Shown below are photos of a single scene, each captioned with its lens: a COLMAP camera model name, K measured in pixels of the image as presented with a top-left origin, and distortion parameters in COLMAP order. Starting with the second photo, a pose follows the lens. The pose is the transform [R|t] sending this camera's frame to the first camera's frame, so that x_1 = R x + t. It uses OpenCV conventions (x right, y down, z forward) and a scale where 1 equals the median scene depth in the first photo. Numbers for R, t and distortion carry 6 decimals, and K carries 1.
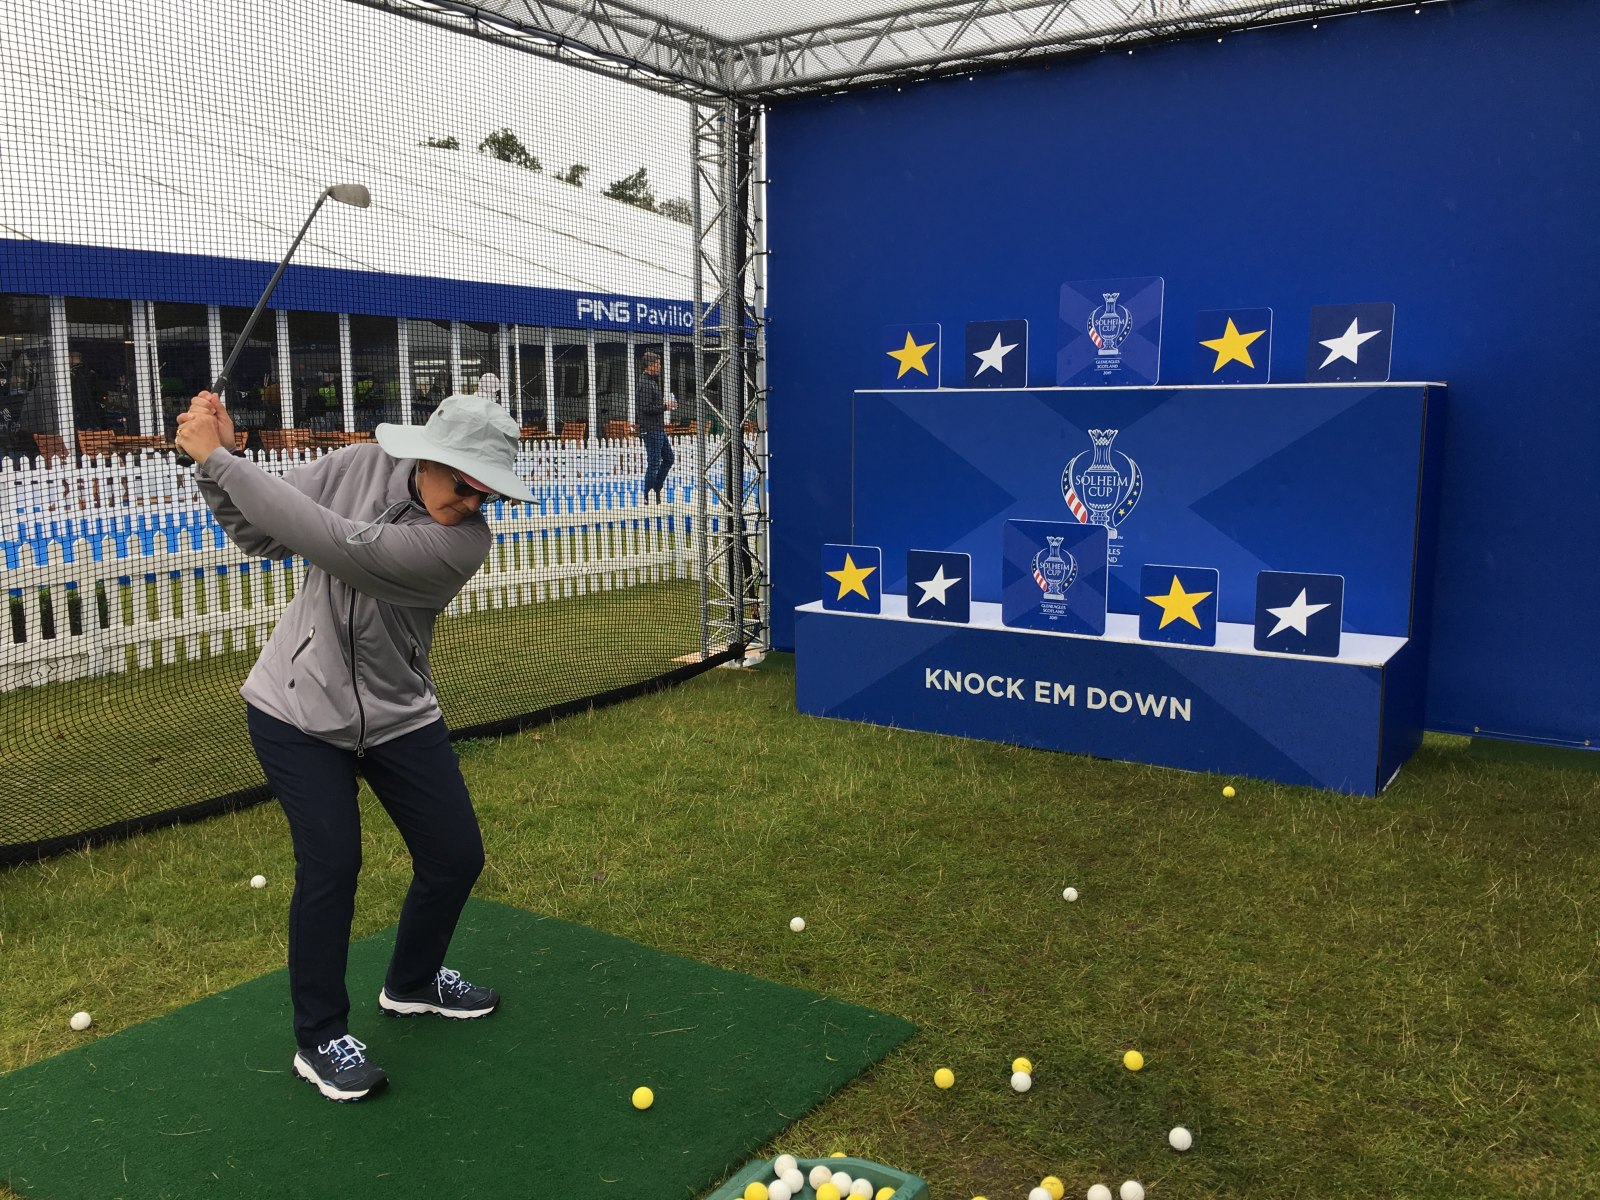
lens RADIAL K [[1369.6, 0, 793.6], [0, 1369.6, 604.7], [0, 0, 1]] dist [0.082032, -0.085246]
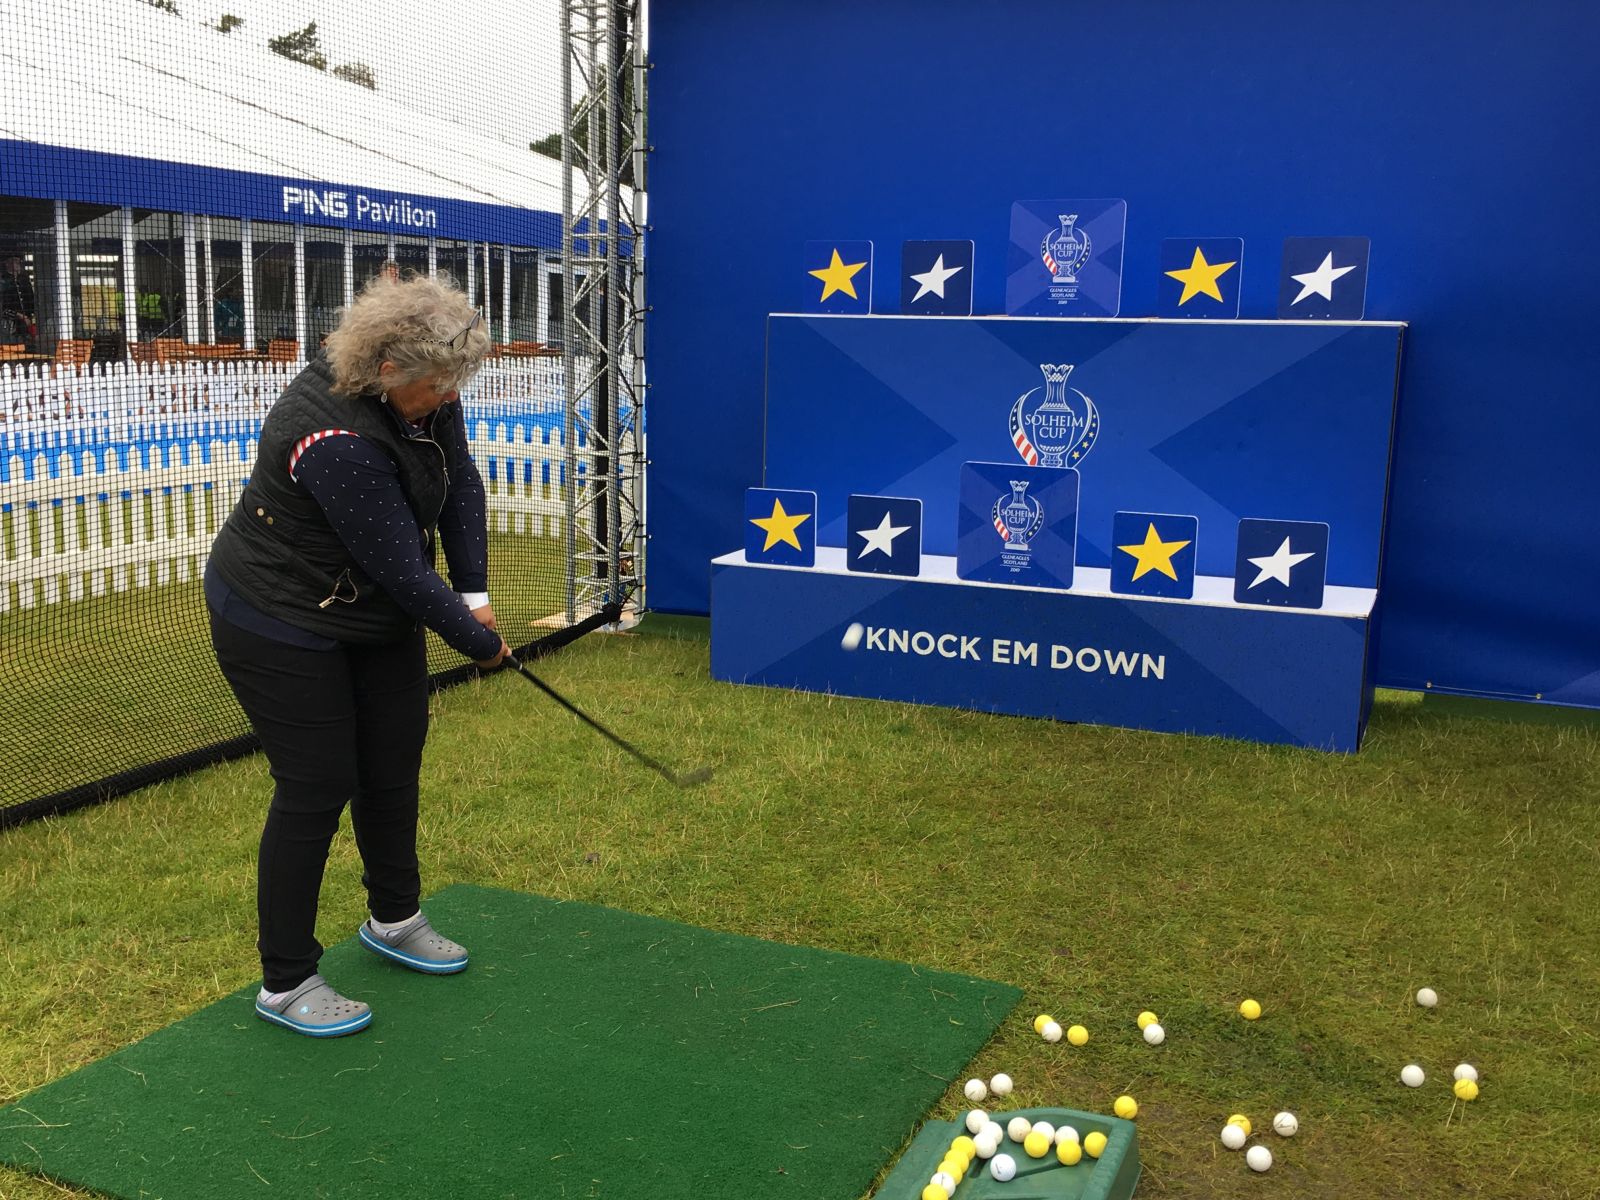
lens RADIAL K [[1637.2, 0, 799.2], [0, 1637.2, 605.1], [0, 0, 1]] dist [0.062648, 0.000000]
pose [[0.982904, -0.005720, 0.184029, -0.154259], [0.001664, 0.999752, 0.022186, 0.008523], [-0.184110, -0.021501, 0.982670, -0.046565]]
